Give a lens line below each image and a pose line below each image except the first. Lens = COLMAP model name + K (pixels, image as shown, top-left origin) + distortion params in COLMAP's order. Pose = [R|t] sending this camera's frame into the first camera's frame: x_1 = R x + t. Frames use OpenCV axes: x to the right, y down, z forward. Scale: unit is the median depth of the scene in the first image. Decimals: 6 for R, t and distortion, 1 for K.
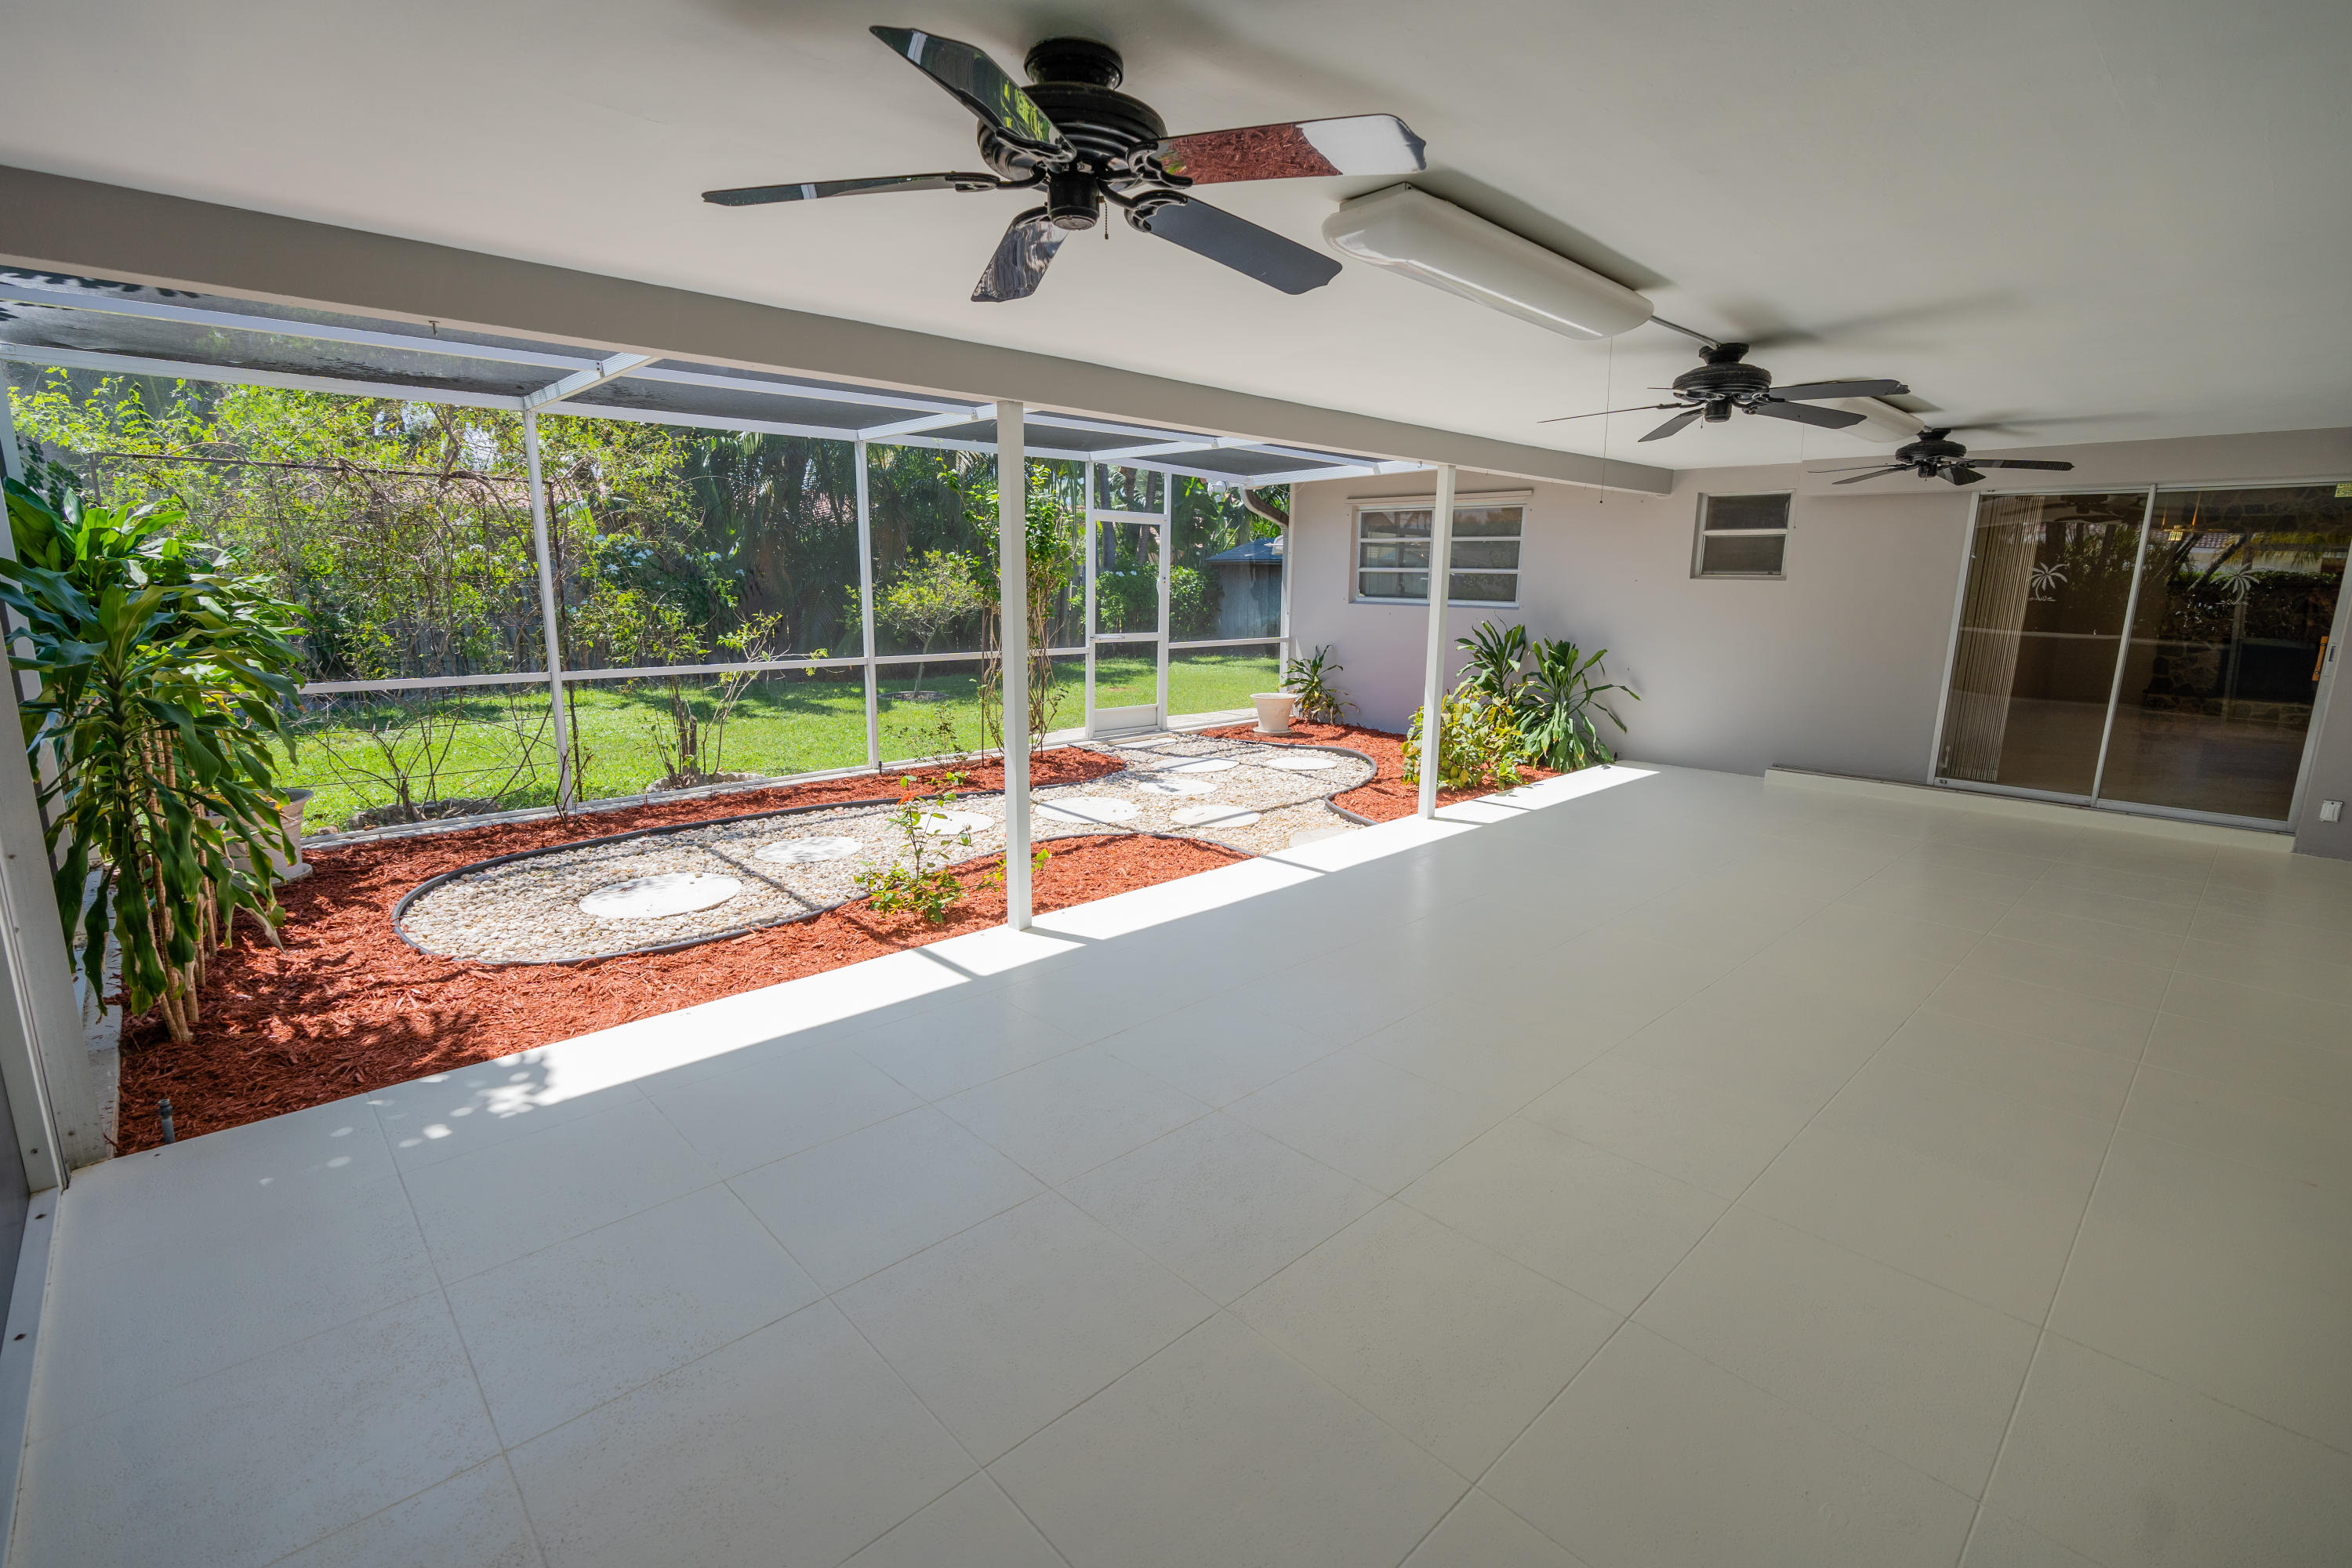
lens RADIAL K [[1090.6, 0, 1176.0], [0, 1090.6, 784.0], [0, 0, 1]] dist [-0.001483, -0.000159]
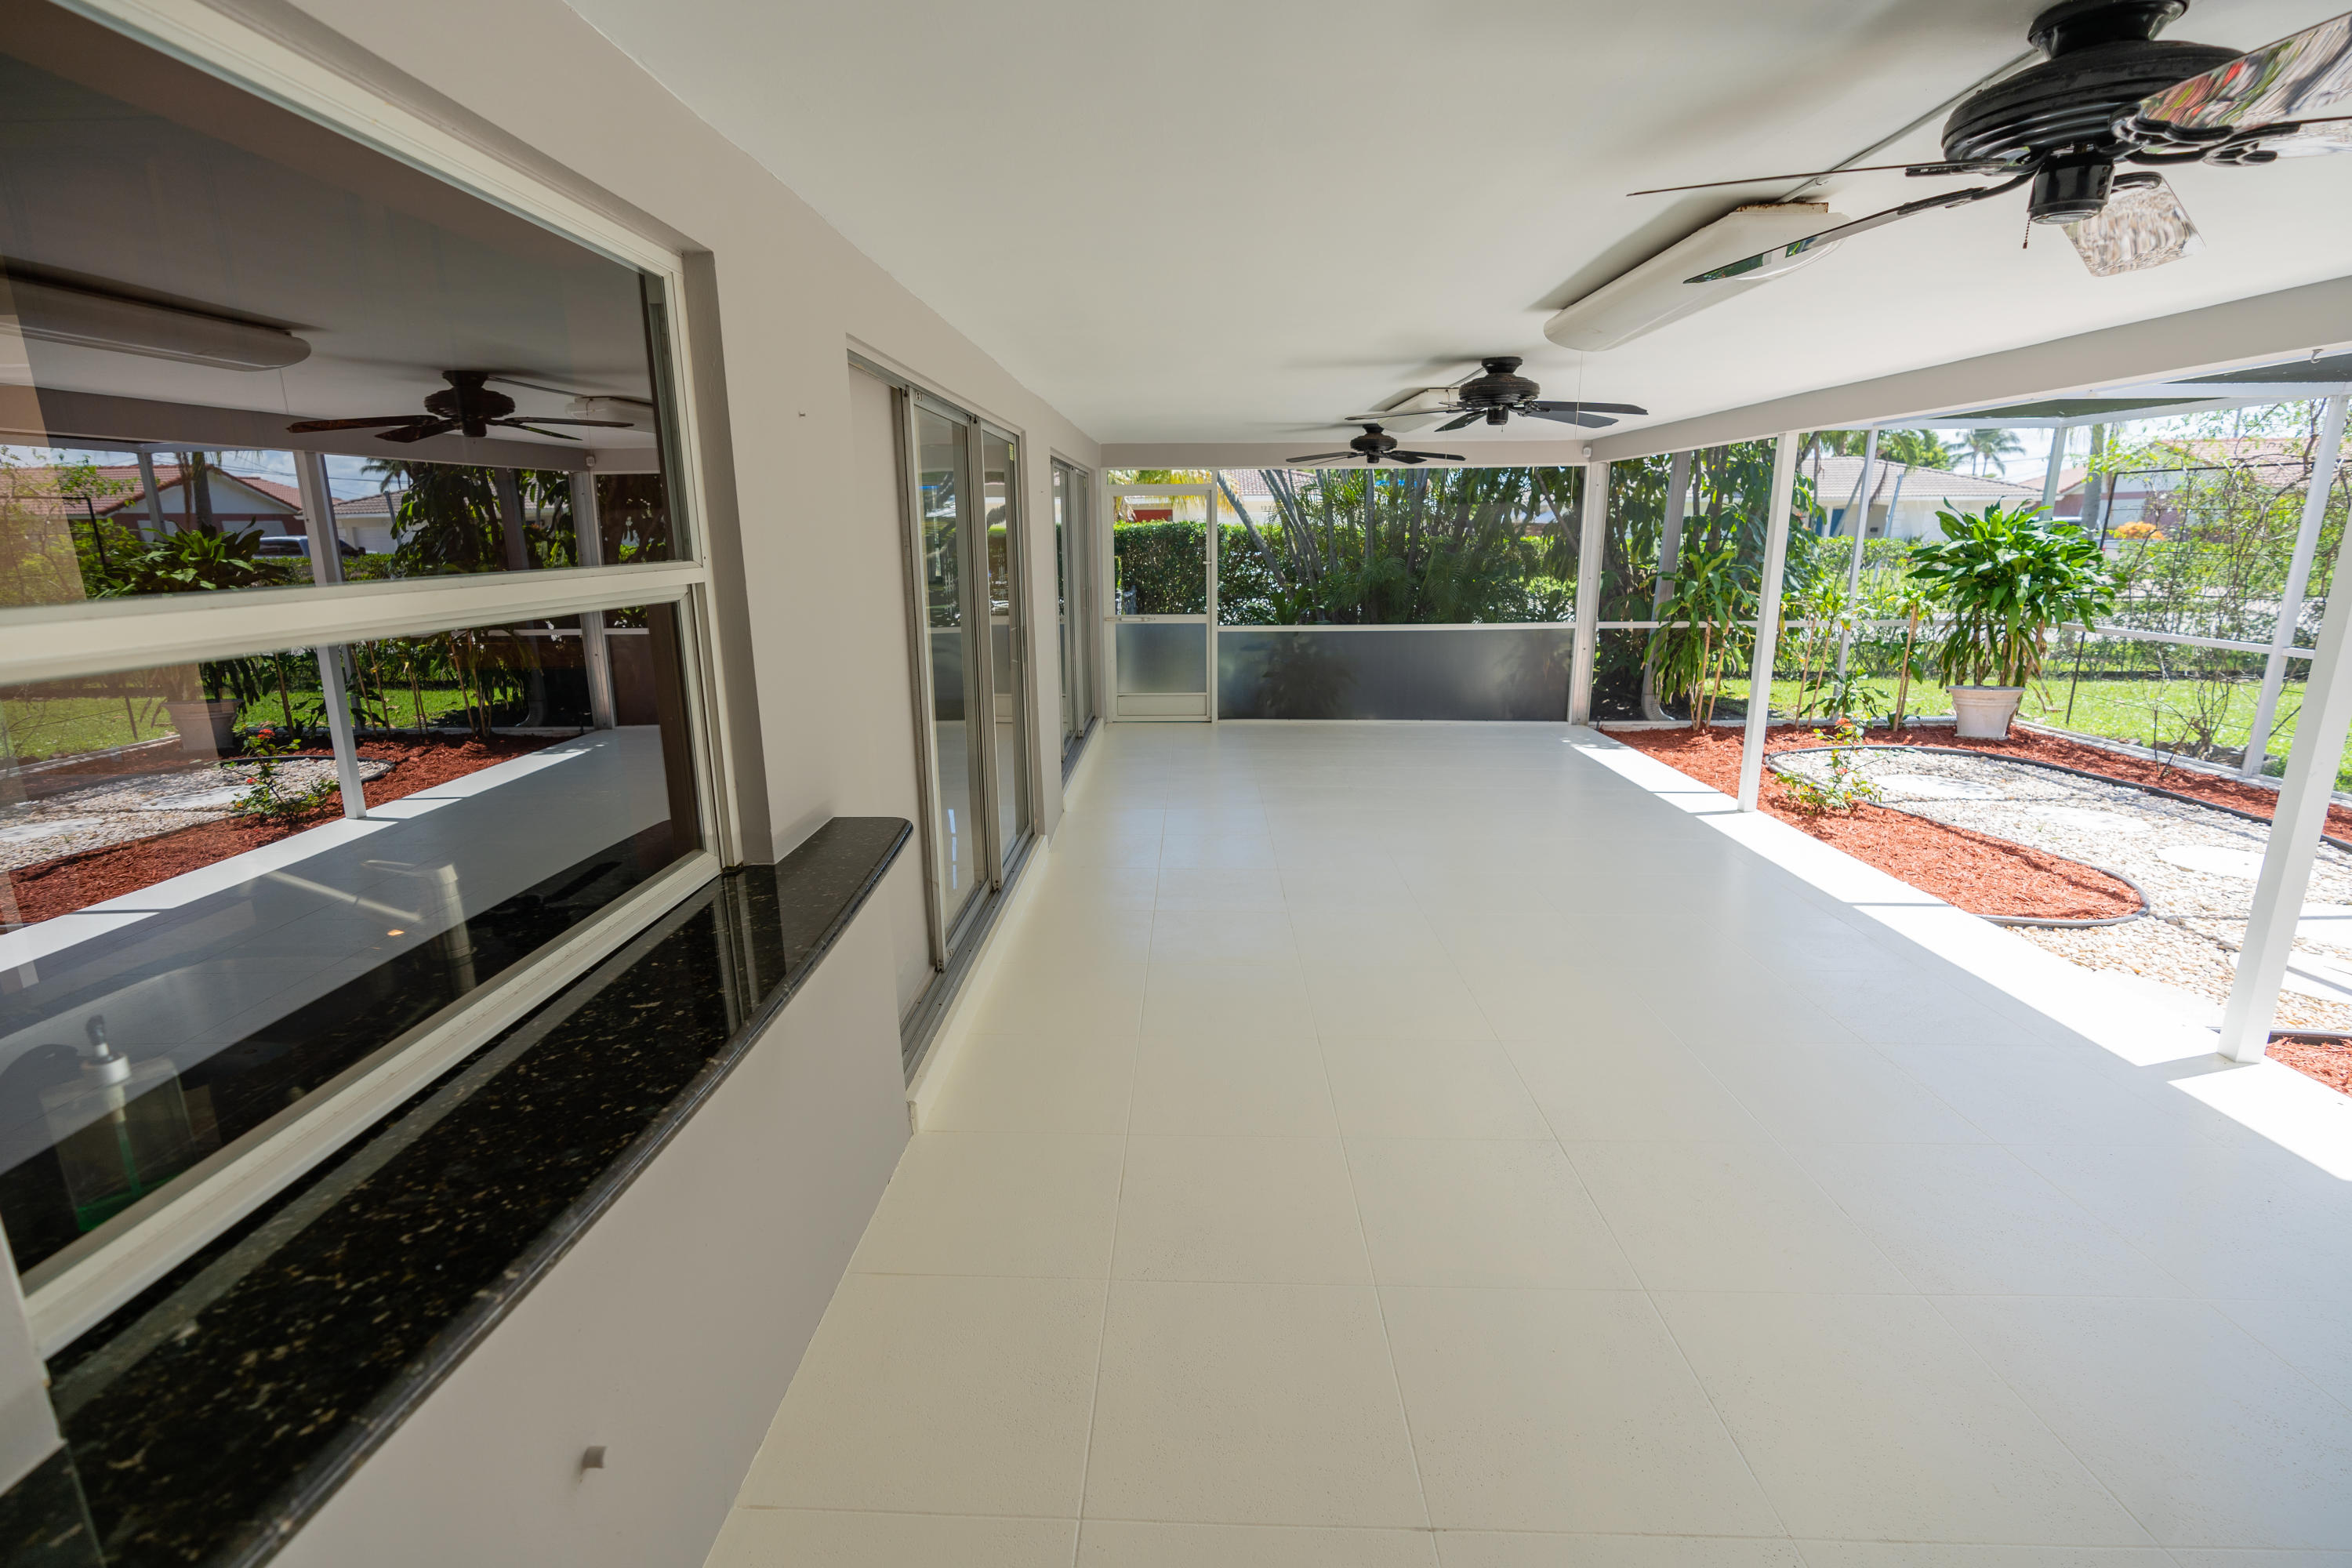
lens RADIAL K [[1062.8, 0, 1176.0], [0, 1062.8, 784.0], [0, 0, 1]] dist [-0.002757, -0.000485]
pose [[-0.702265, 0.156286, -0.694550, 0.695842], [-0.145078, 0.923717, 0.354541, -0.145207], [0.696977, 0.349746, -0.626020, 0.725560]]
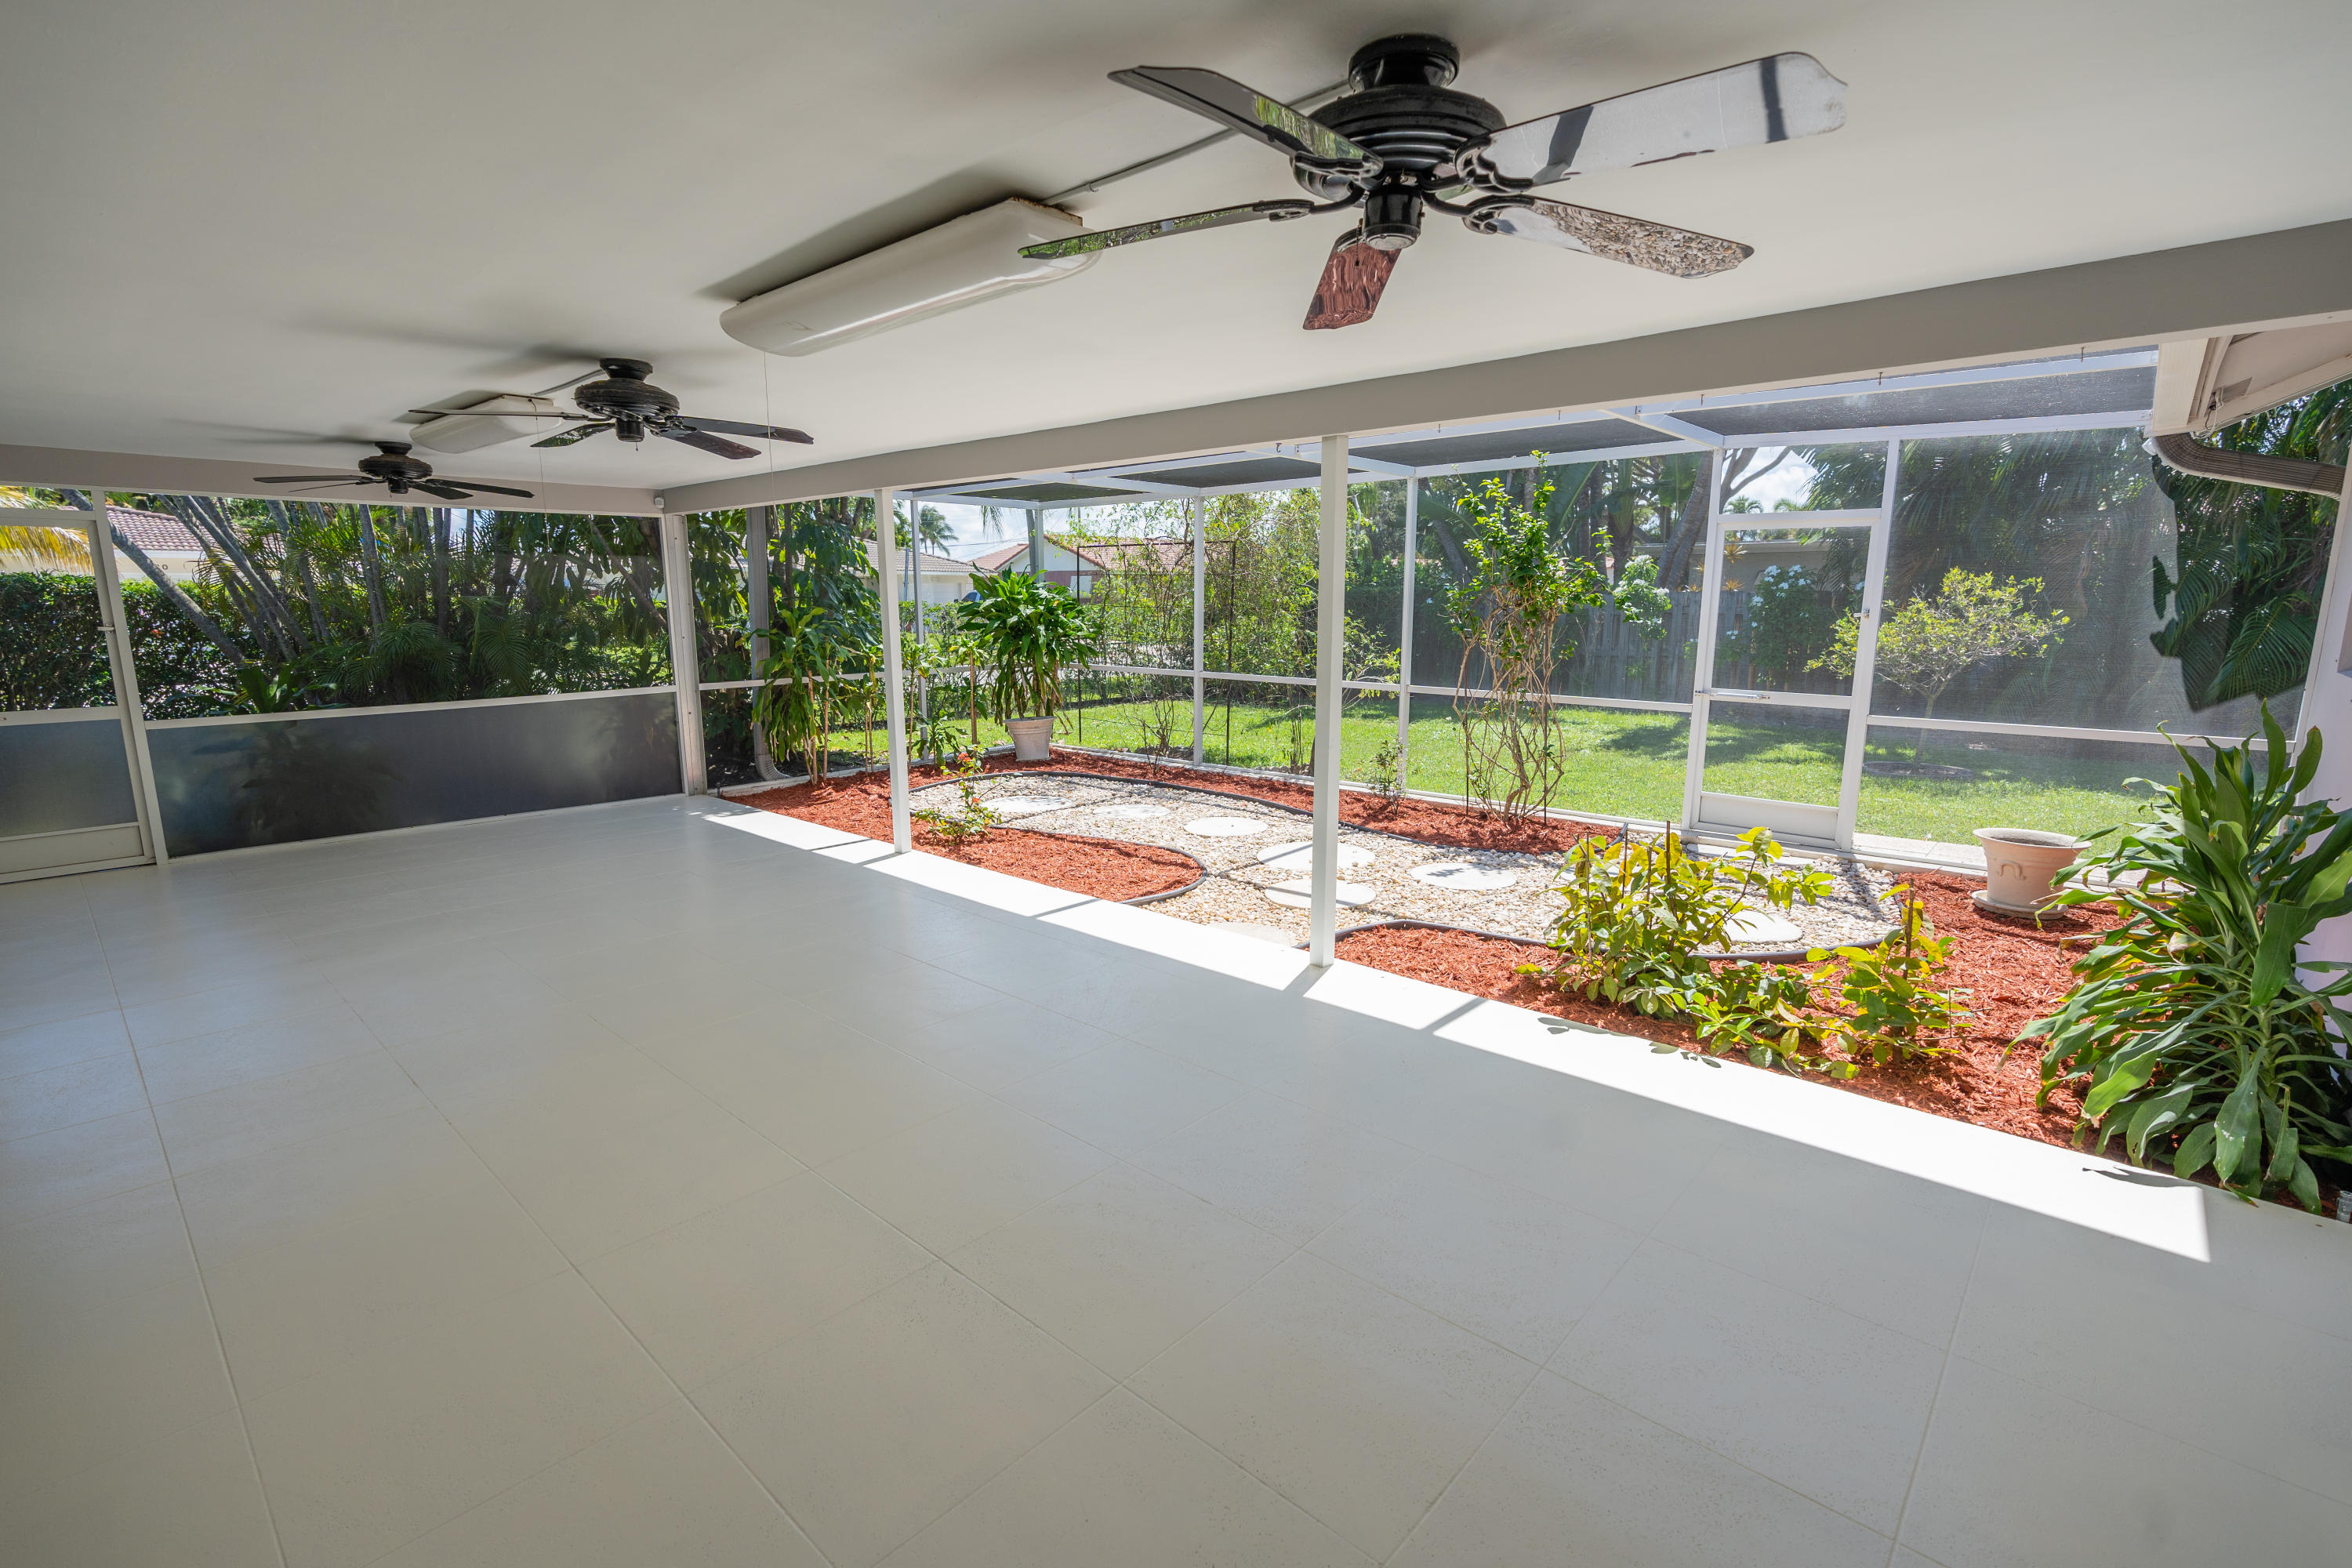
lens RADIAL K [[1062.8, 0, 1176.0], [0, 1062.8, 784.0], [0, 0, 1]] dist [-0.002757, -0.000485]
pose [[0.070009, 0.160081, -0.984618, 0.662511], [-0.194490, 0.970289, 0.143923, -0.118919], [0.978403, 0.181422, 0.099063, 0.654709]]
